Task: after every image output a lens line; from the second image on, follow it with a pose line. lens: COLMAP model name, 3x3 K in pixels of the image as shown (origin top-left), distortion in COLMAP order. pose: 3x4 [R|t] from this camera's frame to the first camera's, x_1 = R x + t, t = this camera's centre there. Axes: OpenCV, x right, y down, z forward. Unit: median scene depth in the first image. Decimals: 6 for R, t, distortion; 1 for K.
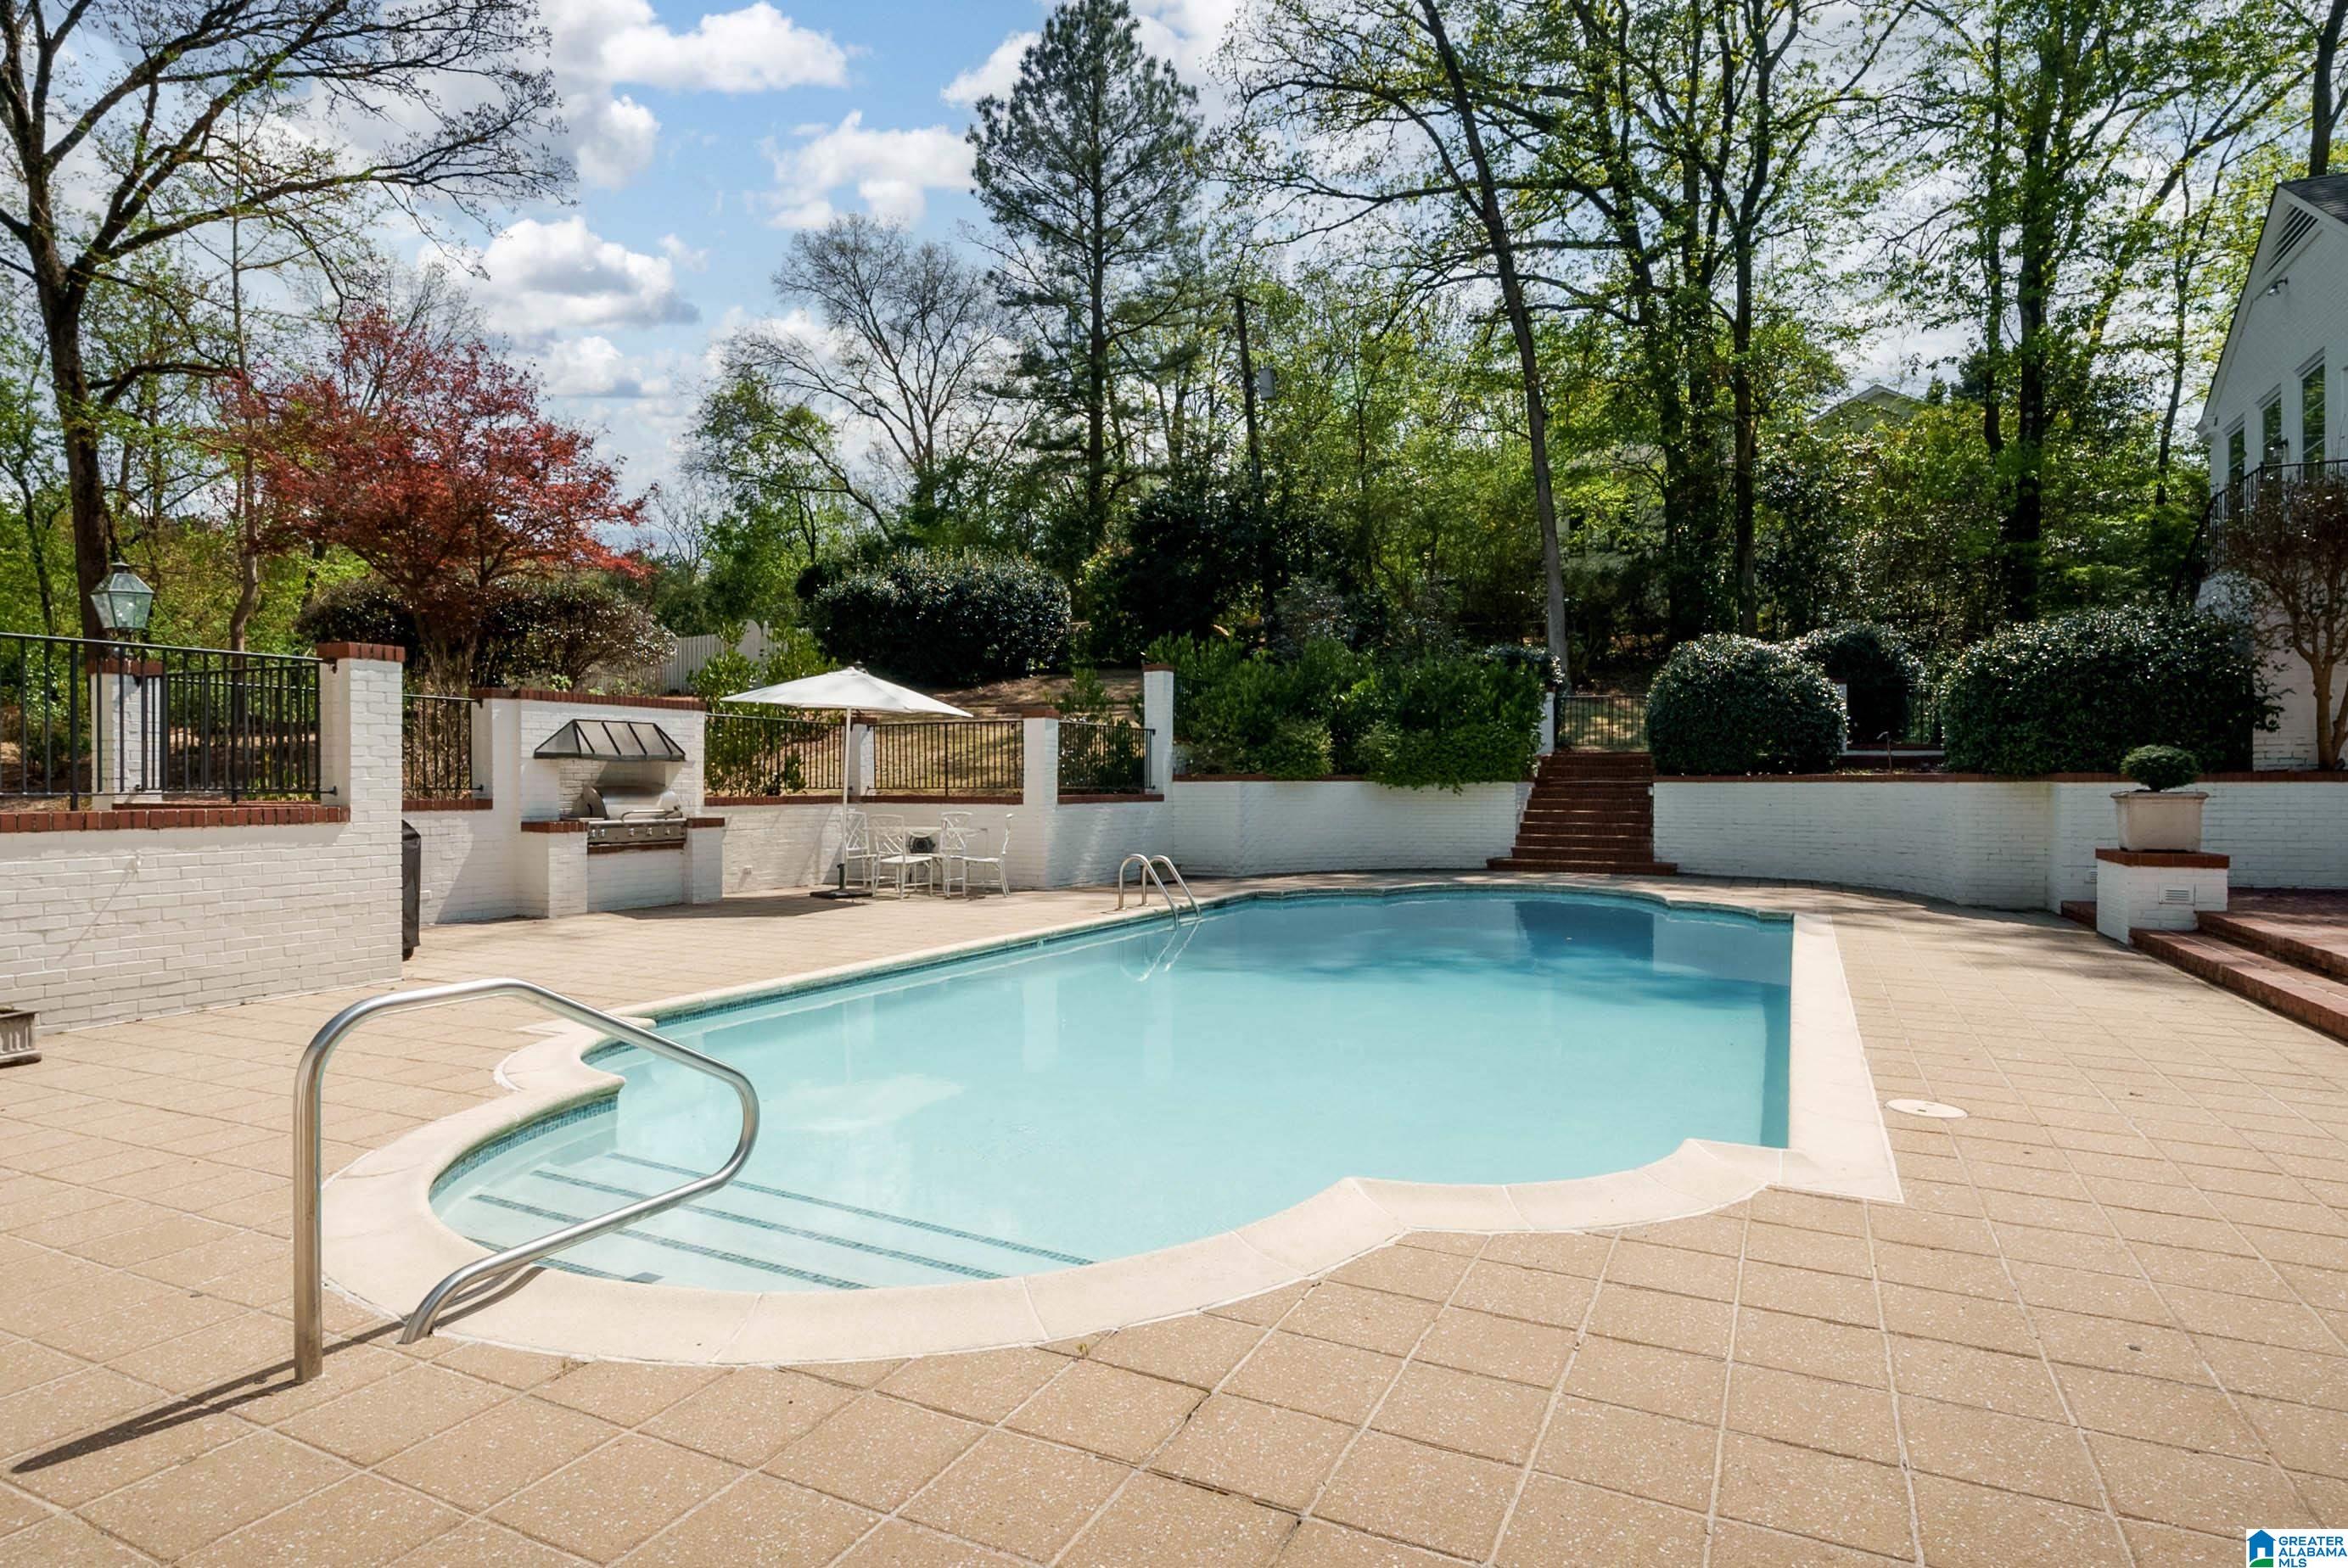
lens RADIAL K [[1223.6, 0, 1179.1], [0, 1223.6, 789.1], [0, 0, 1]] dist [-0.023464, -0.000822]
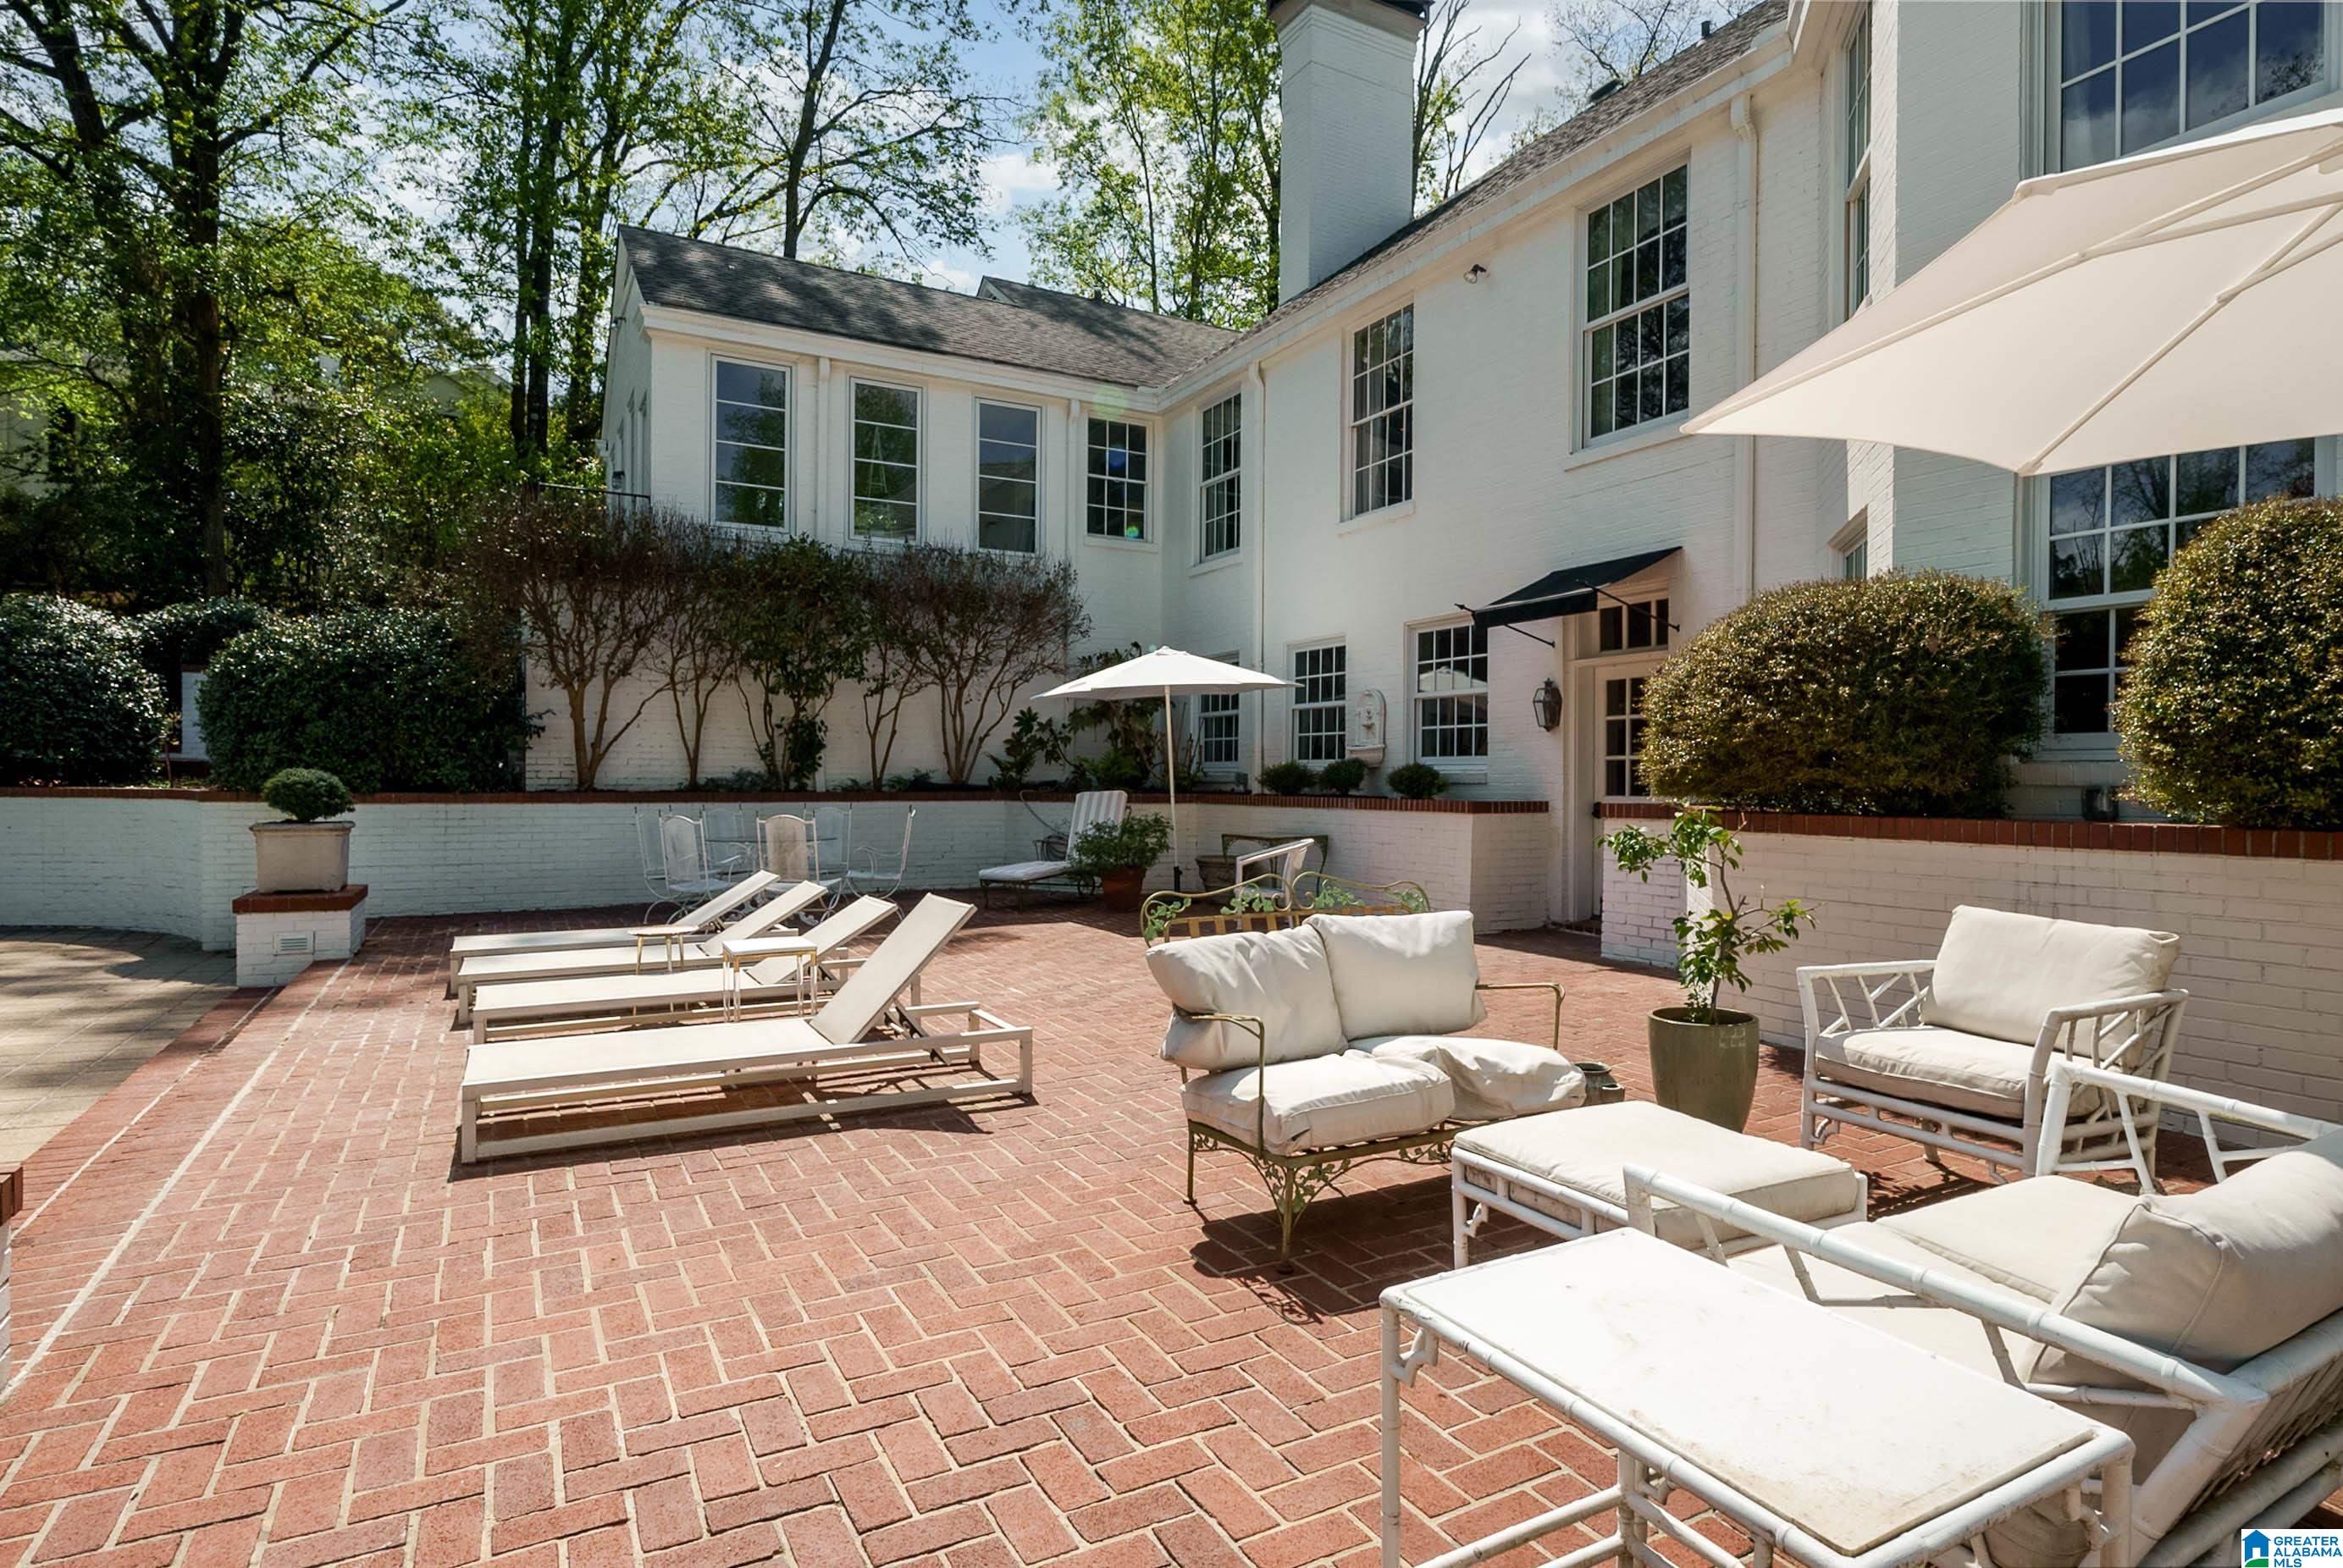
lens RADIAL K [[1221.0, 0, 1176.2], [0, 1221.0, 785.9], [0, 0, 1]] dist [-0.023464, -0.000822]
pose [[0.568789, 0.000582, 0.822484, 0.256330], [-0.006542, 0.999971, 0.003816, -0.017437], [-0.822458, -0.007551, 0.568776, -0.005118]]
